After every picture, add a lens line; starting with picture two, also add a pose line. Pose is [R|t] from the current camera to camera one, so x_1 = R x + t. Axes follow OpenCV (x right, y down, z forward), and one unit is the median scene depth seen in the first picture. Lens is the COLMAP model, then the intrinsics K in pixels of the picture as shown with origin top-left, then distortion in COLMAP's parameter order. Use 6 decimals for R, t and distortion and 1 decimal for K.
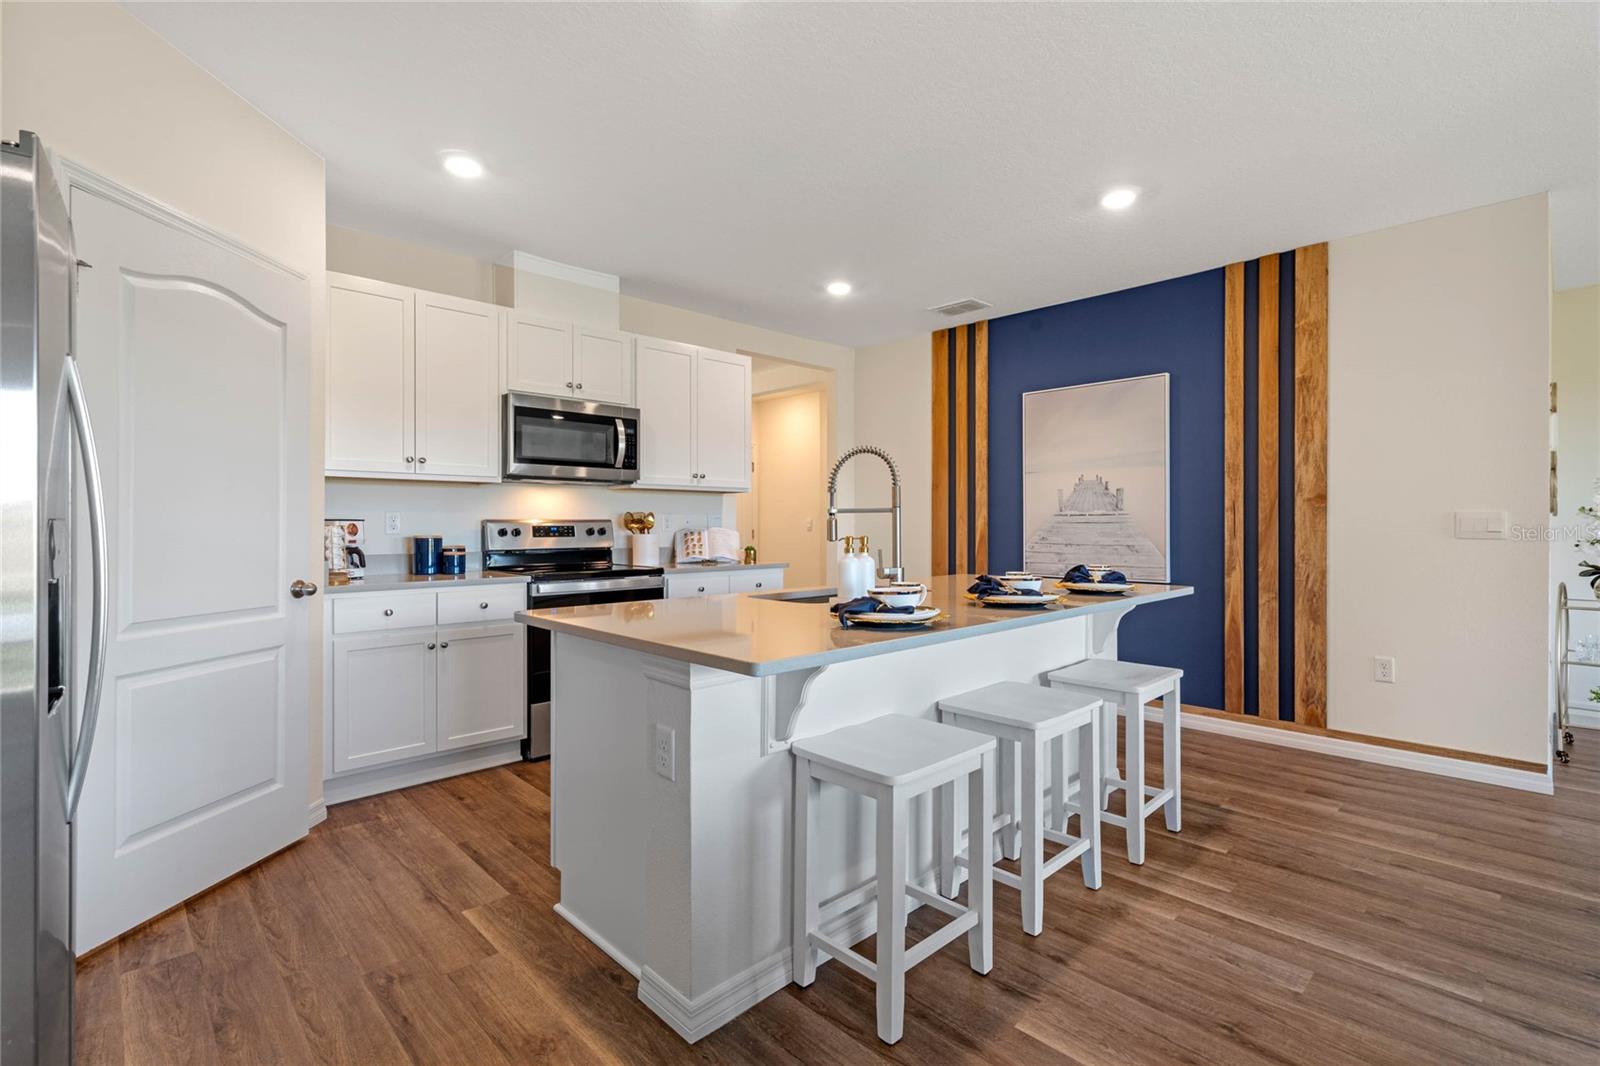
lens RADIAL K [[730.1, 0, 805.2], [0, 730.1, 528.1], [0, 0, 1]] dist [0.000908, 0.000583]
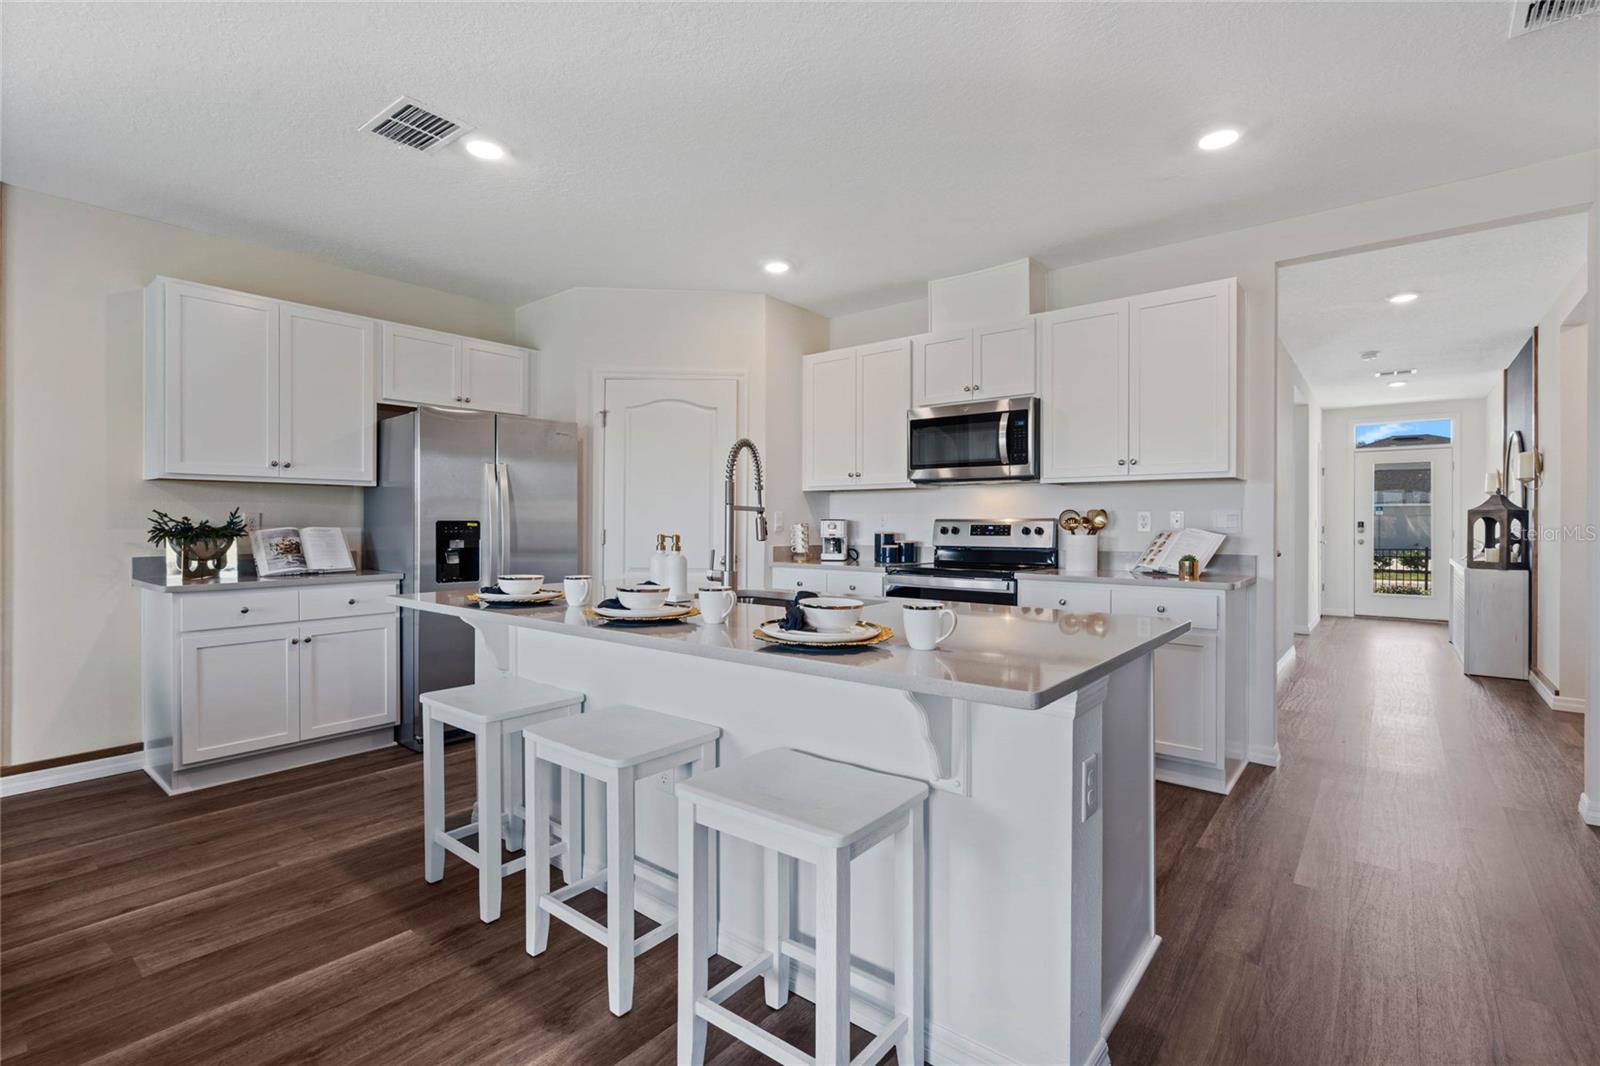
lens RADIAL K [[738.5, 0, 805.3], [0, 738.5, 521.1], [0, 0, 1]] dist [-0.015626, 0.012048]
pose [[0.121338, -0.000945, -0.992611, 0.716510], [-0.007201, 0.999972, -0.001832, -0.004882], [0.992585, 0.007370, 0.121328, 0.674434]]
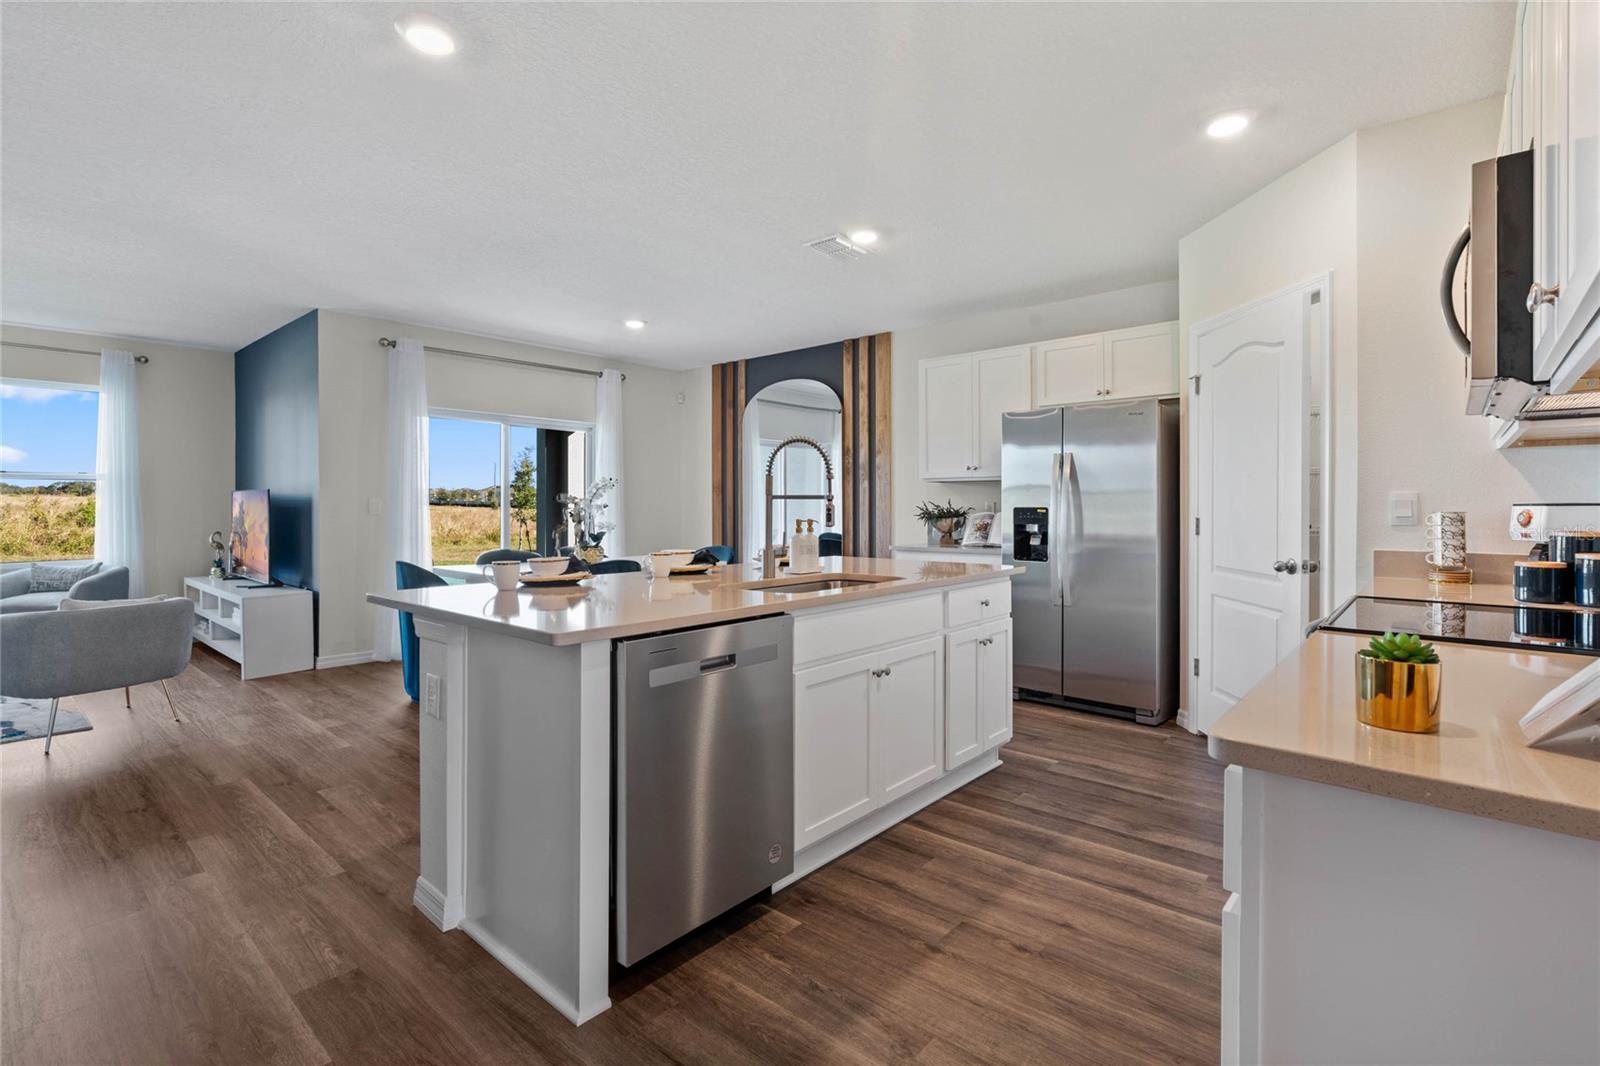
lens RADIAL K [[742.2, 0, 798.1], [0, 742.2, 506.3], [0, 0, 1]] dist [0.000364, -0.000458]
pose [[-0.997144, 0.000278, -0.075517, 0.113151], [-0.000132, 0.999985, 0.005415, -0.011828], [0.075517, 0.005409, -0.997130, 1.453052]]
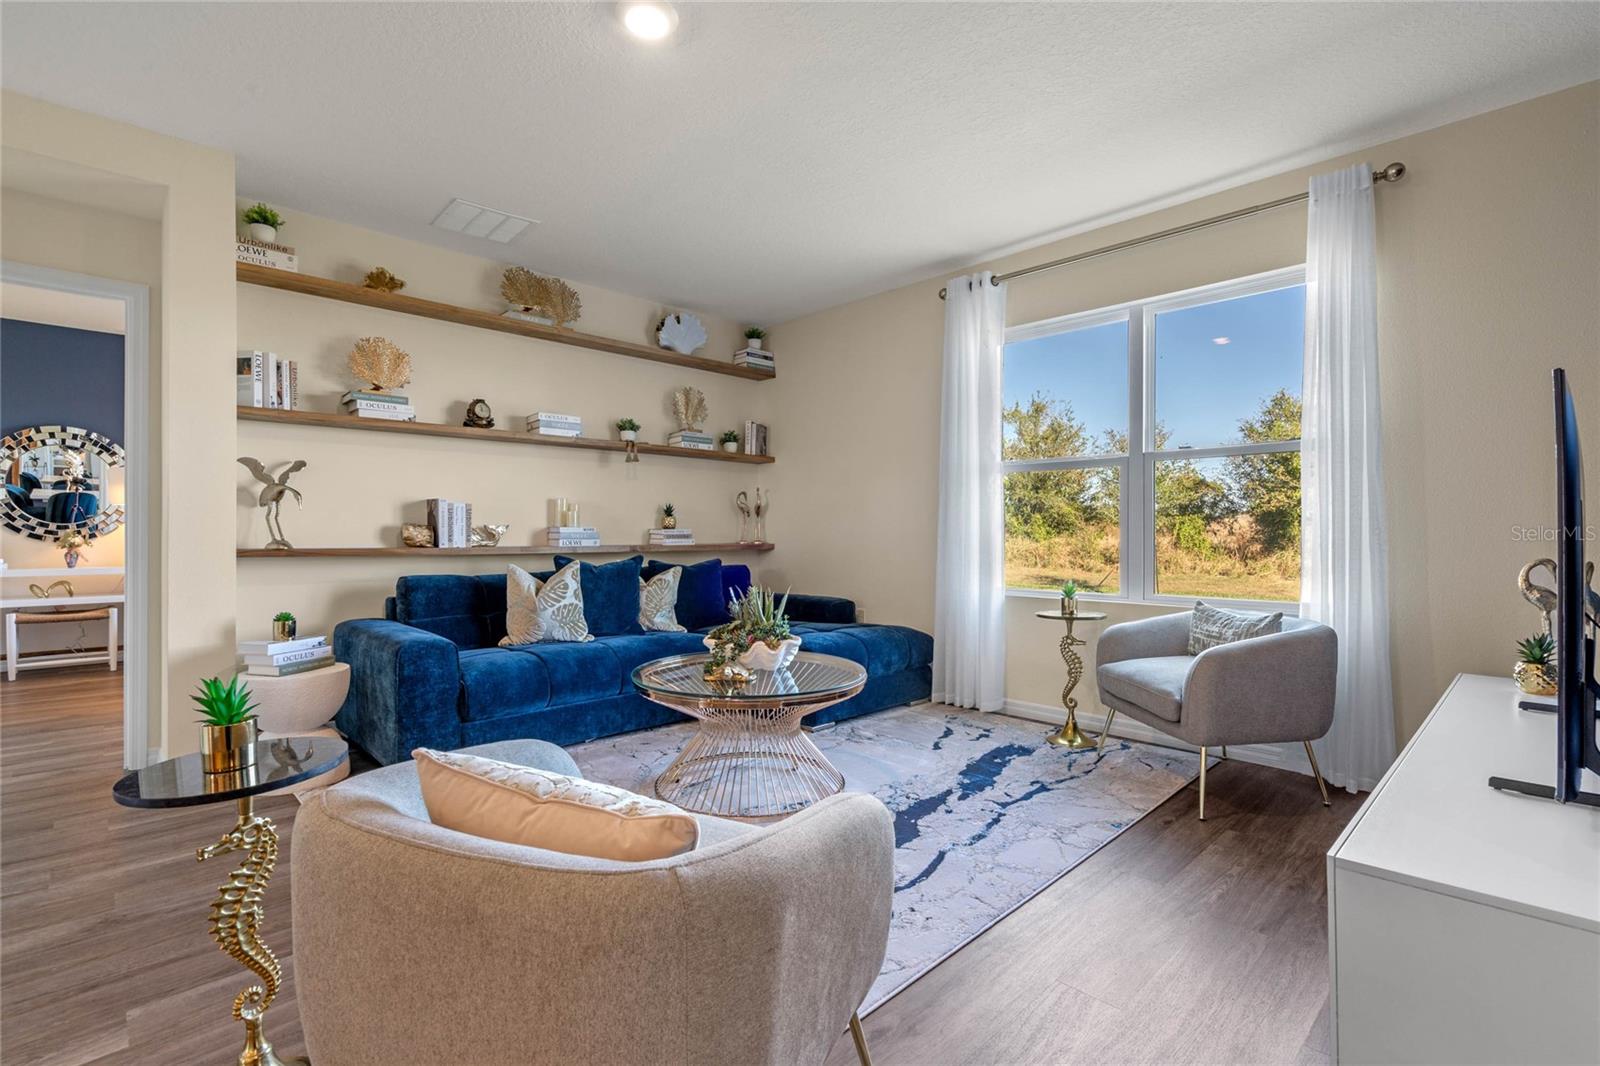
lens RADIAL K [[738.5, 0, 805.3], [0, 738.5, 521.1], [0, 0, 1]] dist [-0.015626, 0.012048]
pose [[-0.000482, 0.014765, 0.999891, 0.713061], [0.003480, 0.999885, -0.014763, 0.031942], [-0.999994, 0.003473, -0.000534, 0.273080]]
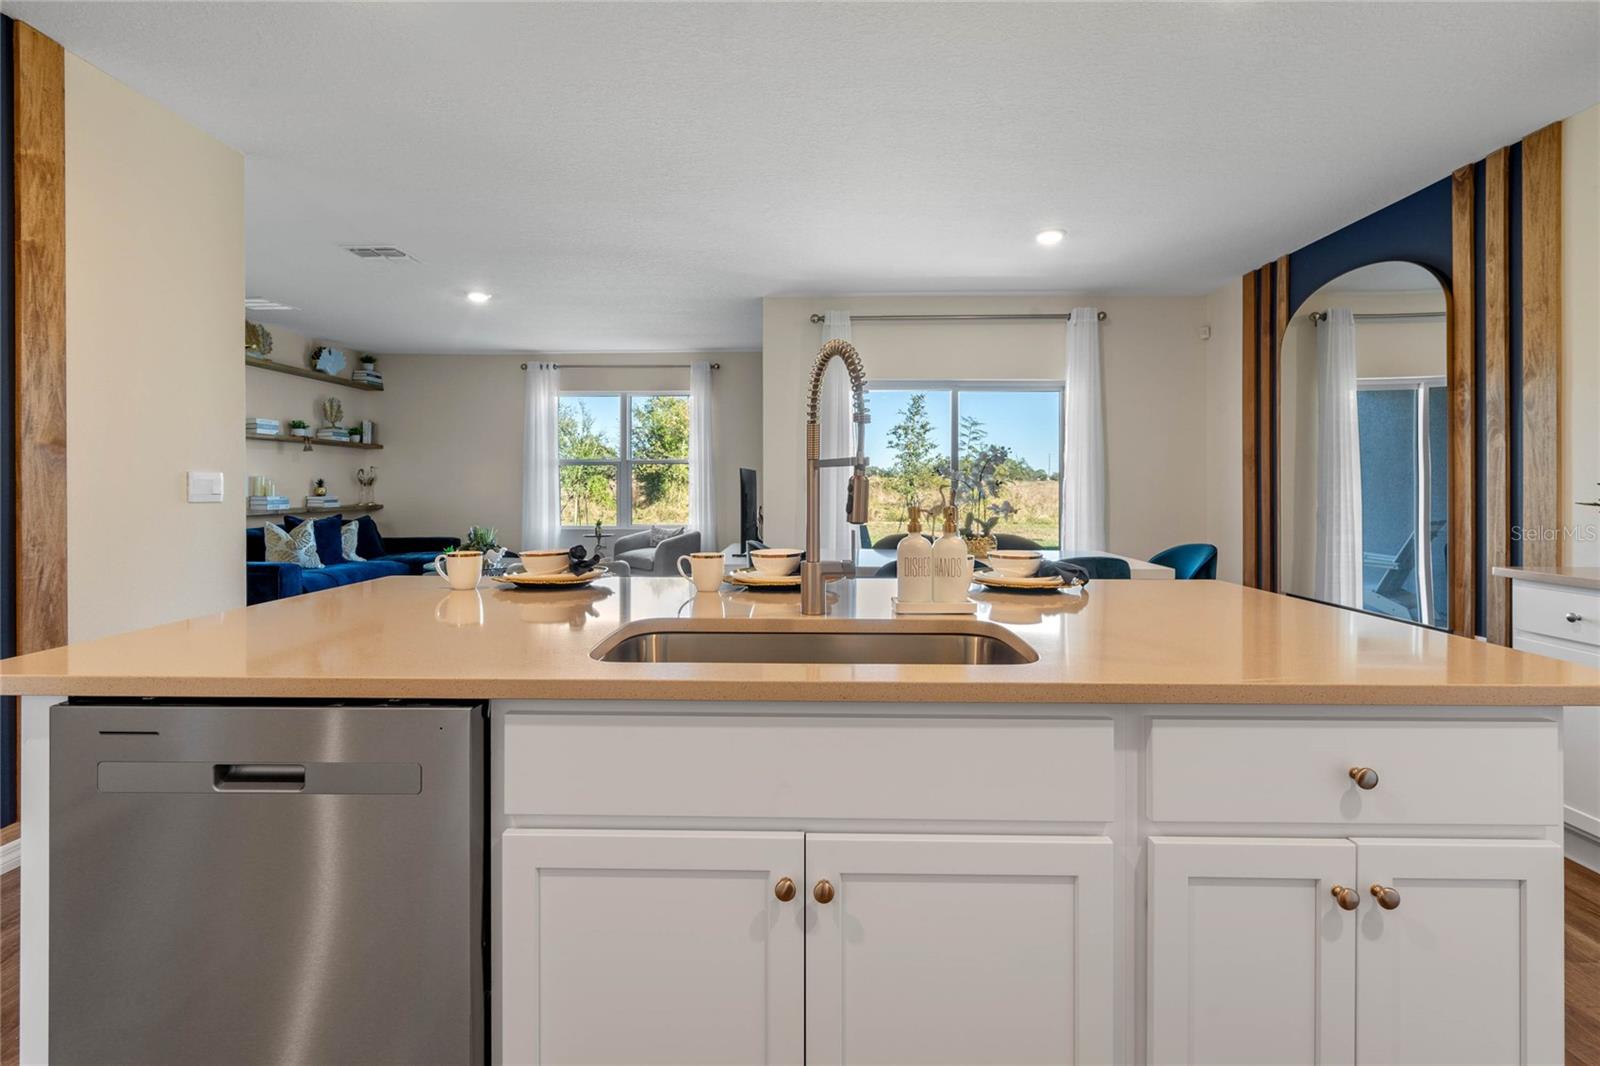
lens RADIAL K [[744.7, 0, 798.5], [0, 744.7, 486.4], [0, 0, 1]] dist [0.000478, 0.000306]
pose [[-0.700573, -0.002733, 0.713575, -0.203533], [0.002302, 0.999979, 0.006090, -0.007481], [-0.713577, 0.005909, -0.700552, 0.982449]]
